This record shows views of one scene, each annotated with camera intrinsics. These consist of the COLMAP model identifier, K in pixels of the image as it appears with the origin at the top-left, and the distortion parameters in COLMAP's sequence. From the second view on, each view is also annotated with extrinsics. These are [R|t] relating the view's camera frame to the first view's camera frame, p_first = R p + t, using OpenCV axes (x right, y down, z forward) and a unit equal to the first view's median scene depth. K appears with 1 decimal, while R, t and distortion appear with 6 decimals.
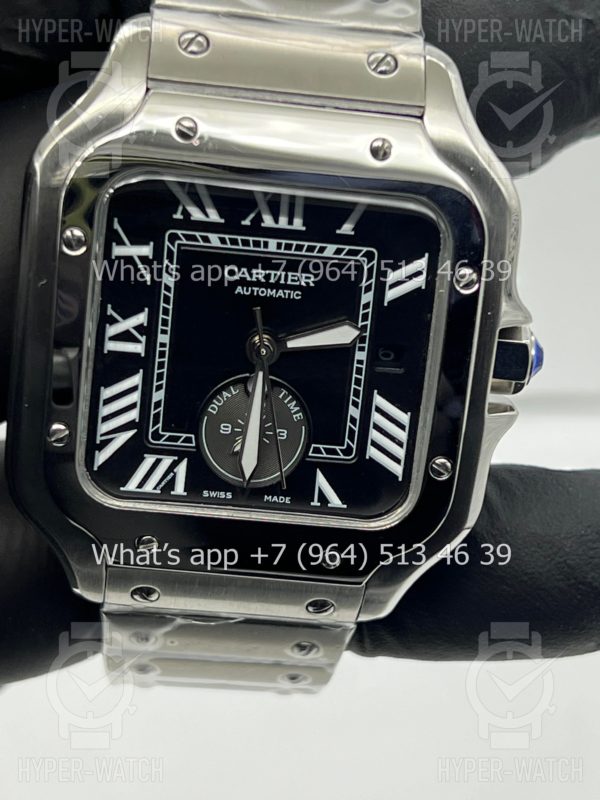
lens RADIAL K [[1776.7, 0, 293.9], [0, 1776.7, 399.7], [0, 0, 1]] dist [0.196906, 0.000000]
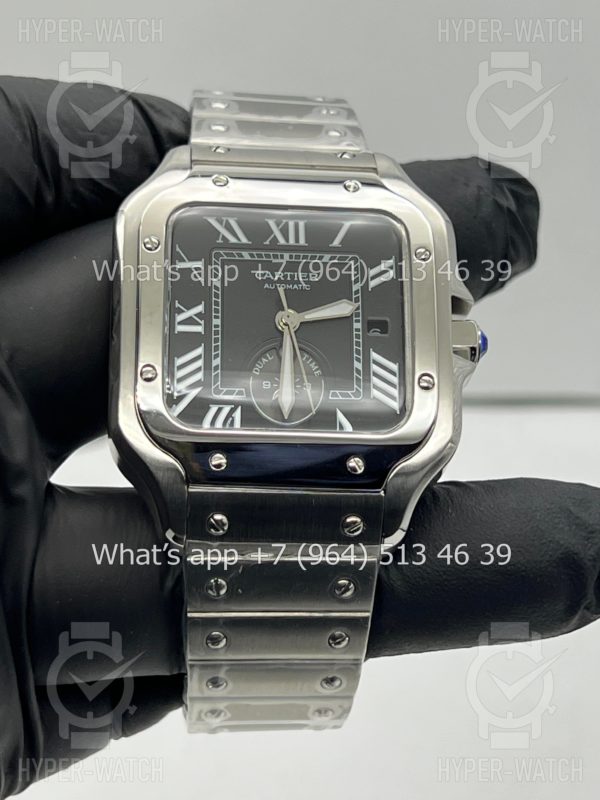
lens RADIAL K [[1776.7, 0, 301.9], [0, 1776.7, 400.1], [0, 0, 1]] dist [0.196906, 0.000000]
pose [[0.992835, -0.093381, 0.074561, -0.116405], [0.118645, 0.844666, -0.521979, 0.755609], [-0.014236, 0.527085, 0.849693, -0.160565]]
